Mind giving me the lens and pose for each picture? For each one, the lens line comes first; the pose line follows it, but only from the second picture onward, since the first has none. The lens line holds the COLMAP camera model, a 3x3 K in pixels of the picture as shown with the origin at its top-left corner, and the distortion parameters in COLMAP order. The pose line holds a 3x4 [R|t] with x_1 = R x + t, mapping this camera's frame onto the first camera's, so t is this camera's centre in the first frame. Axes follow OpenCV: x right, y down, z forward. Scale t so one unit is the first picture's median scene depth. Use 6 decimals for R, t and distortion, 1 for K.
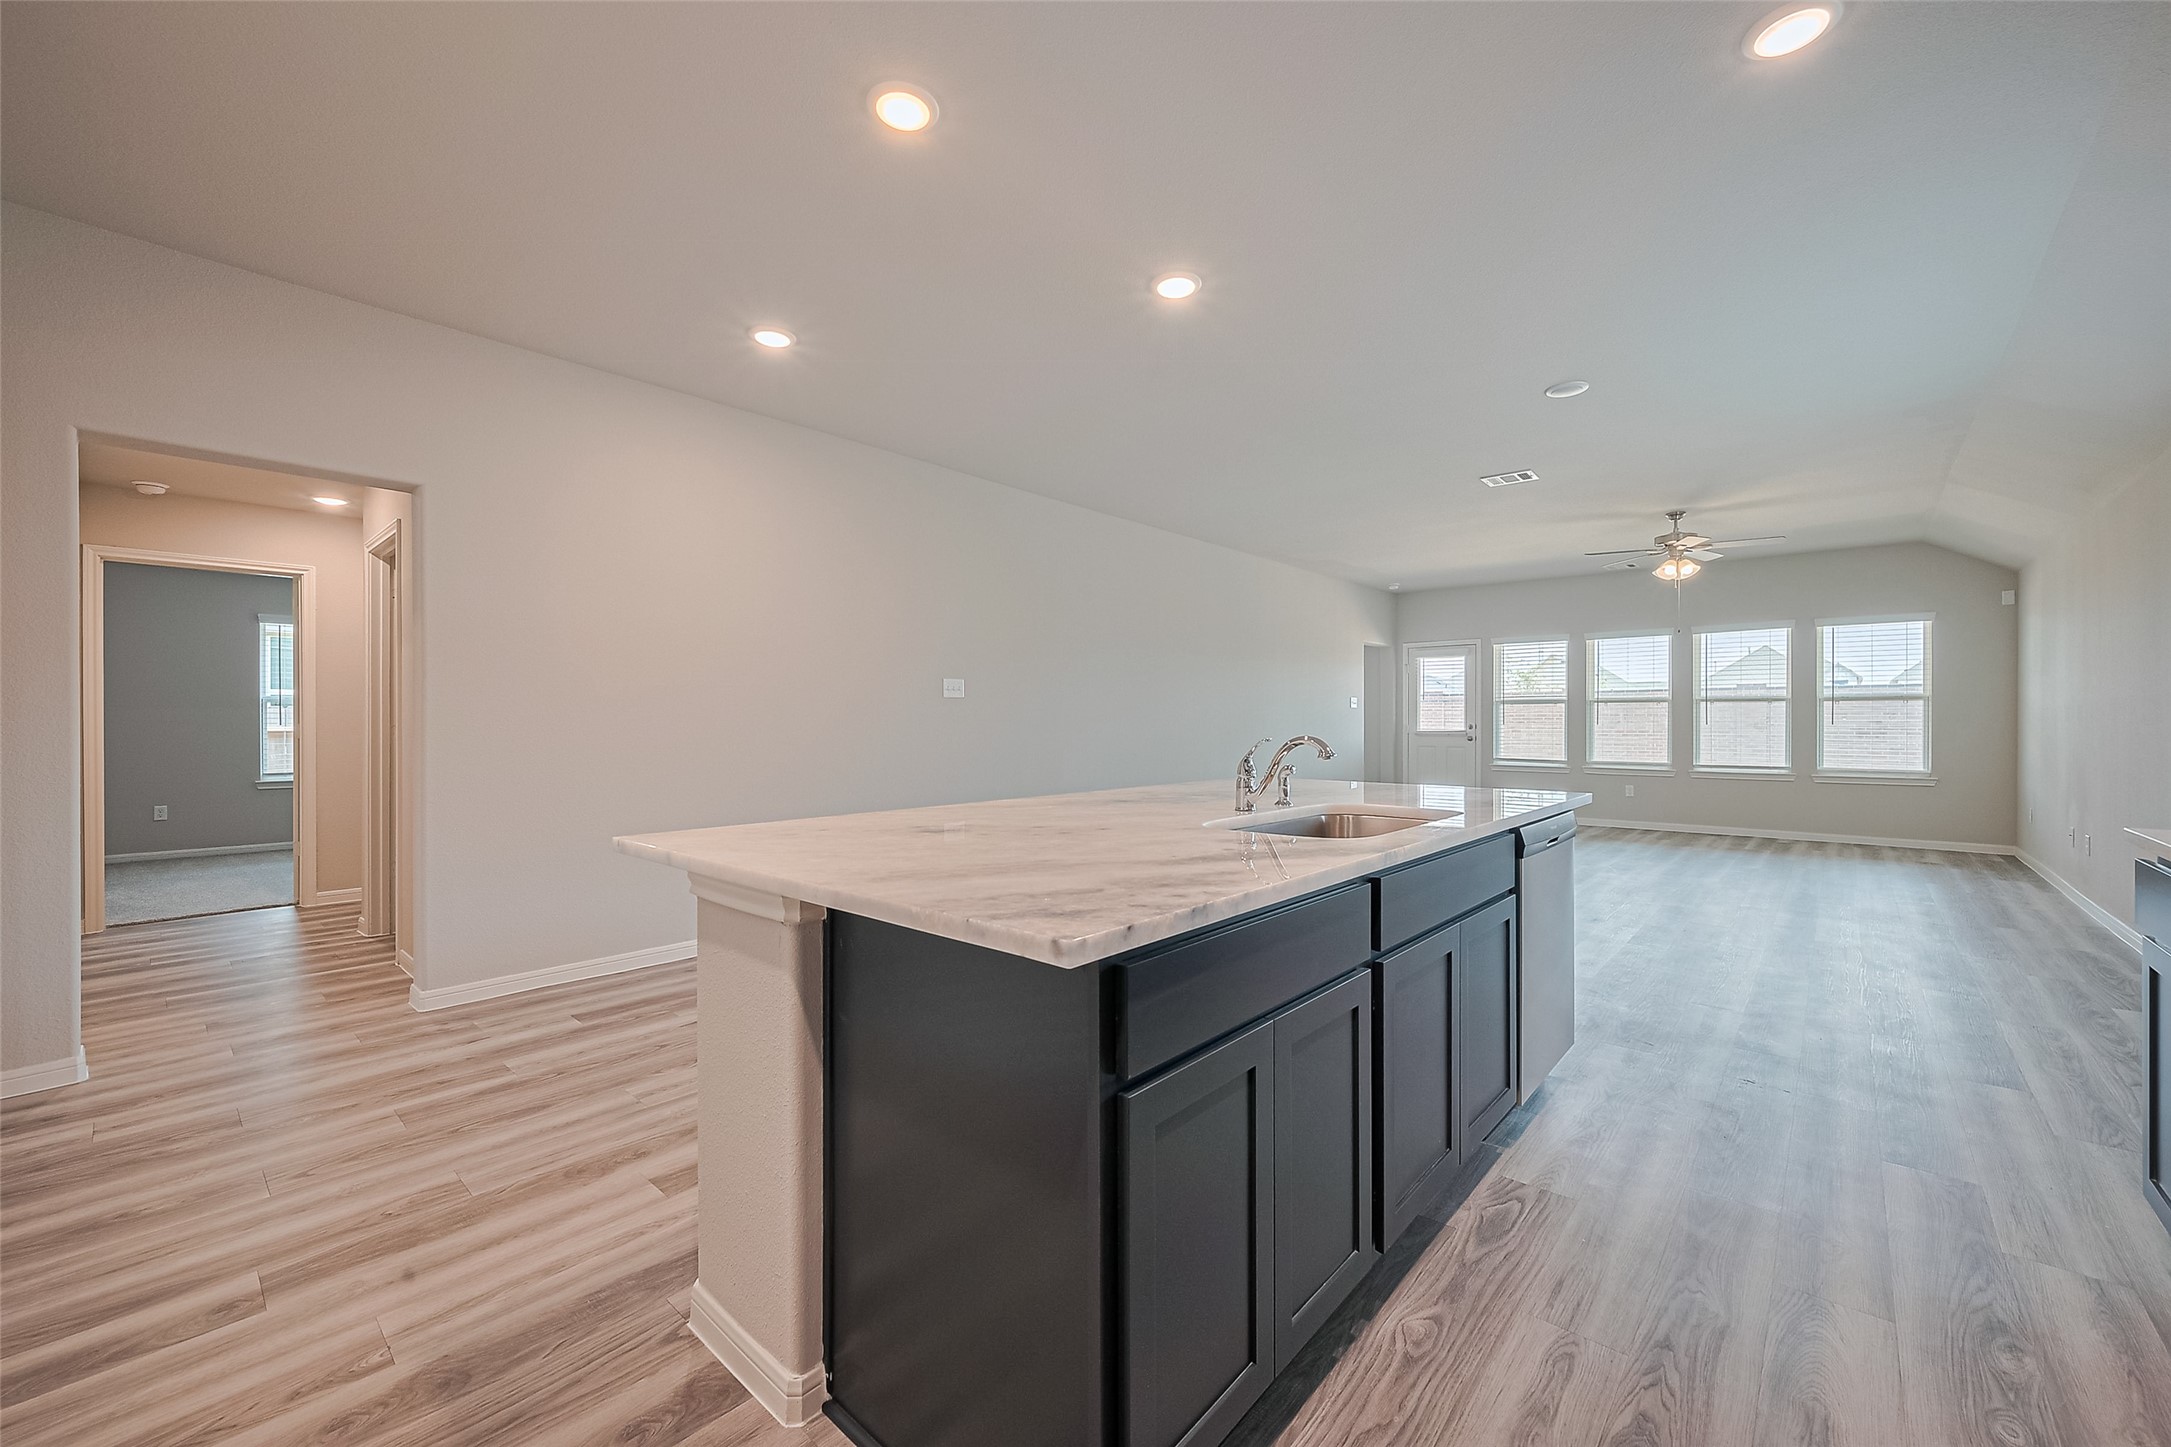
lens RADIAL K [[859.3, 0, 1060.5], [0, 859.3, 719.3], [0, 0, 1]] dist [0.000181, 0.000123]
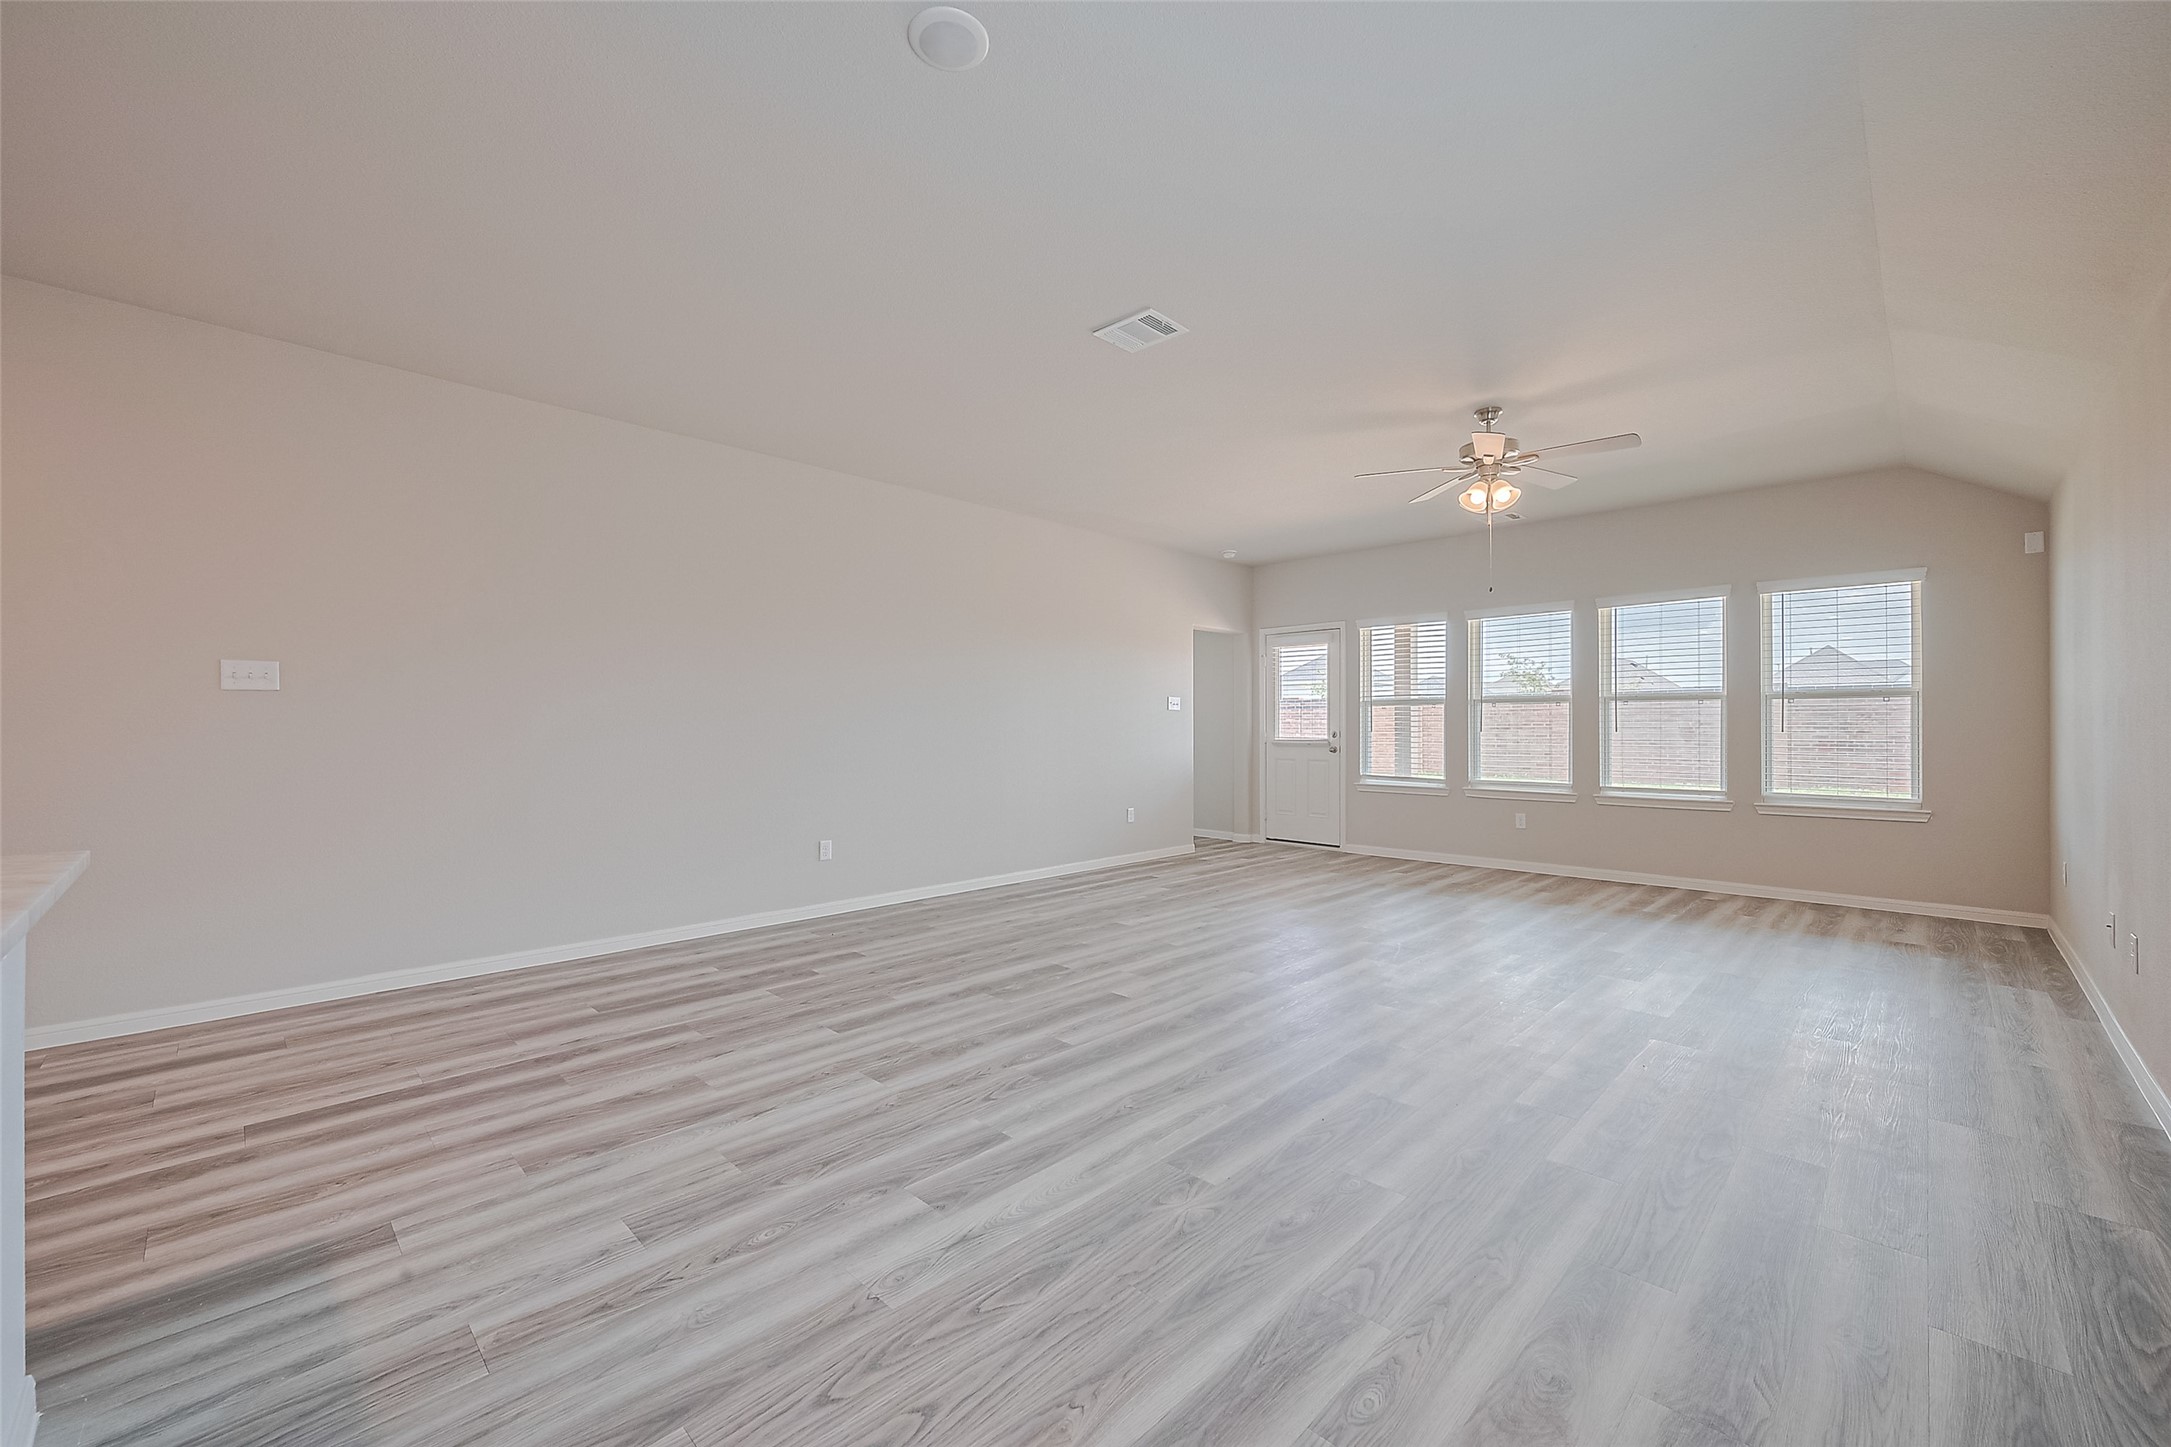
lens RADIAL K [[857.7, 0, 1084.1], [0, 857.7, 717.9], [0, 0, 1]] dist [0.005516, 0.000098]
pose [[0.999221, -0.001041, -0.039462, 0.360573], [0.000665, 0.999954, -0.009537, 0.001089], [0.039470, 0.009504, 0.999176, 0.277536]]
